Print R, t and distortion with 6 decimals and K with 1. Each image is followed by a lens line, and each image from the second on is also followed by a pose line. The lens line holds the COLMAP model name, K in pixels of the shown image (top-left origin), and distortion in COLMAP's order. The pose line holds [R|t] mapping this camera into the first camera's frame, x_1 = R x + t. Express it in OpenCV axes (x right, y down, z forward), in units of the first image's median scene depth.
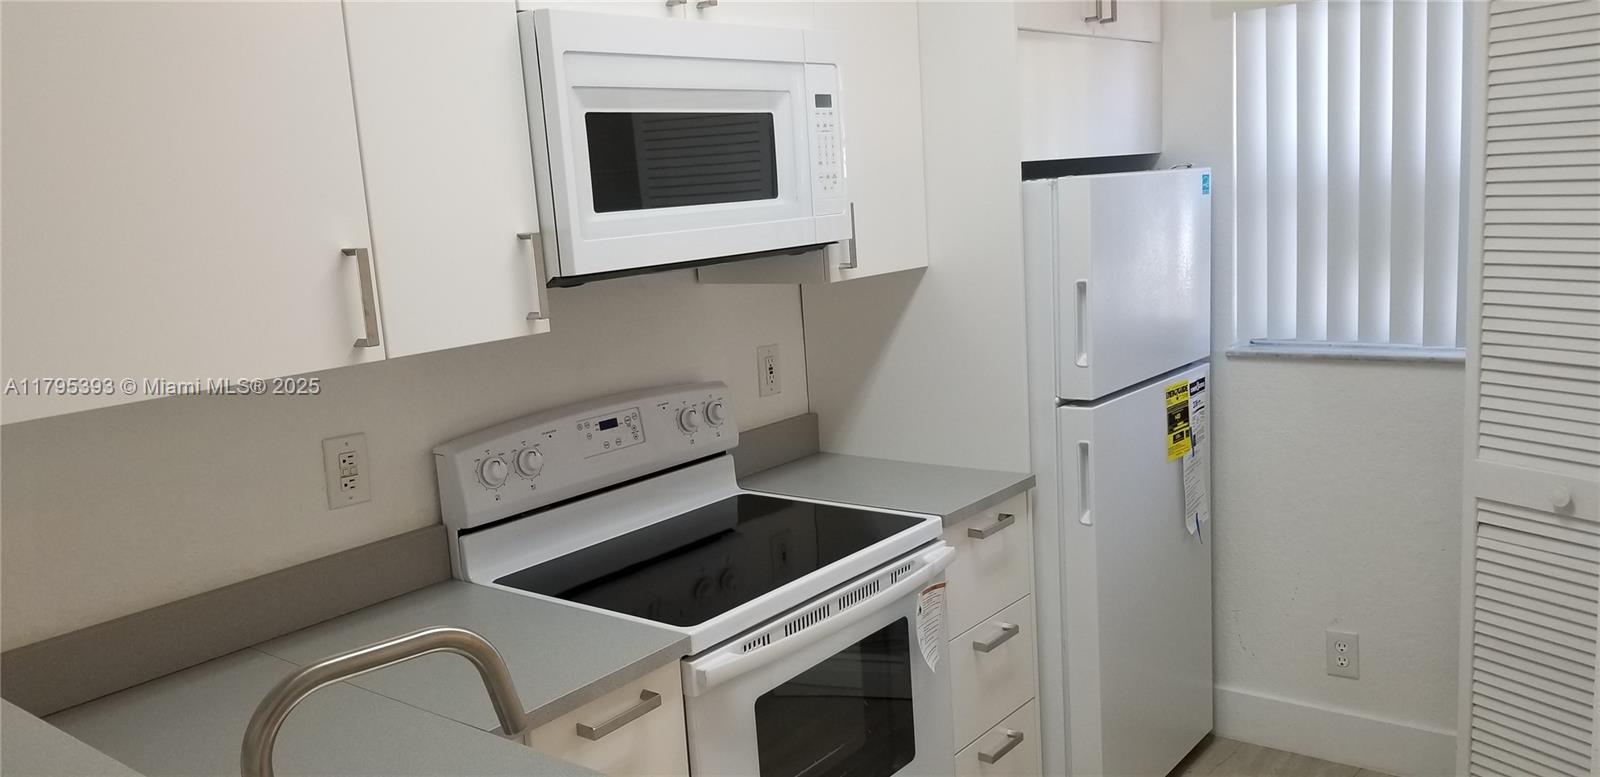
lens RADIAL K [[1250.4, 0, 809.8], [0, 1250.4, 388.6], [0, 0, 1]] dist [0.017341, -0.014642]
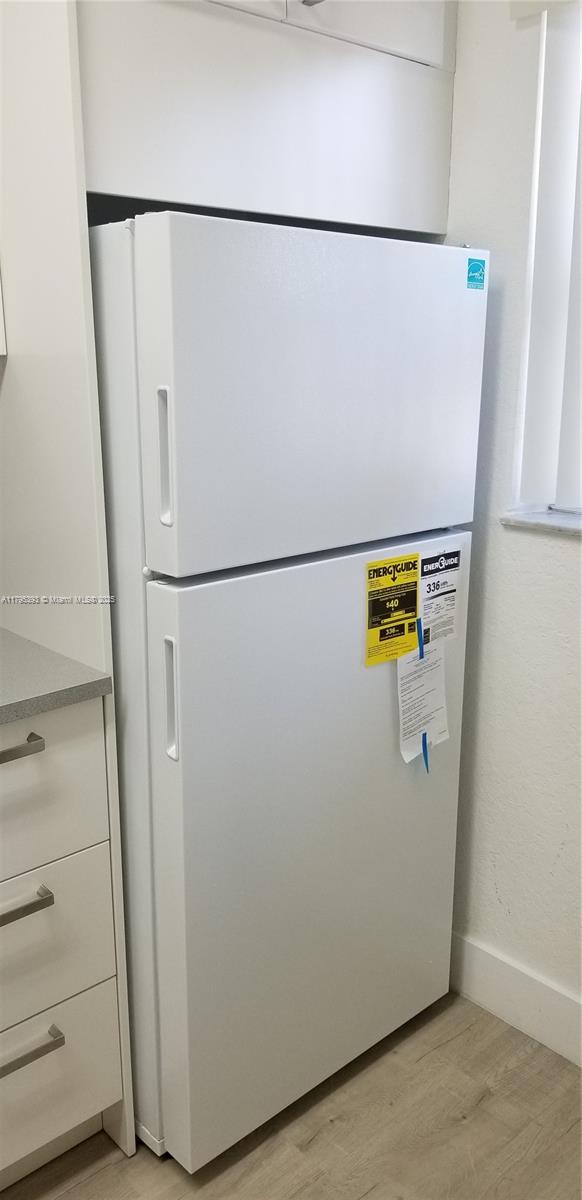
lens RADIAL K [[937.8, 0, 282.9], [0, 937.8, 597.9], [0, 0, 1]] dist [0.017341, -0.014642]
pose [[0.985101, 0.097044, -0.141980, 0.302788], [-0.083021, 0.991358, 0.101575, -0.029676], [0.150611, -0.088274, 0.984644, 0.456955]]
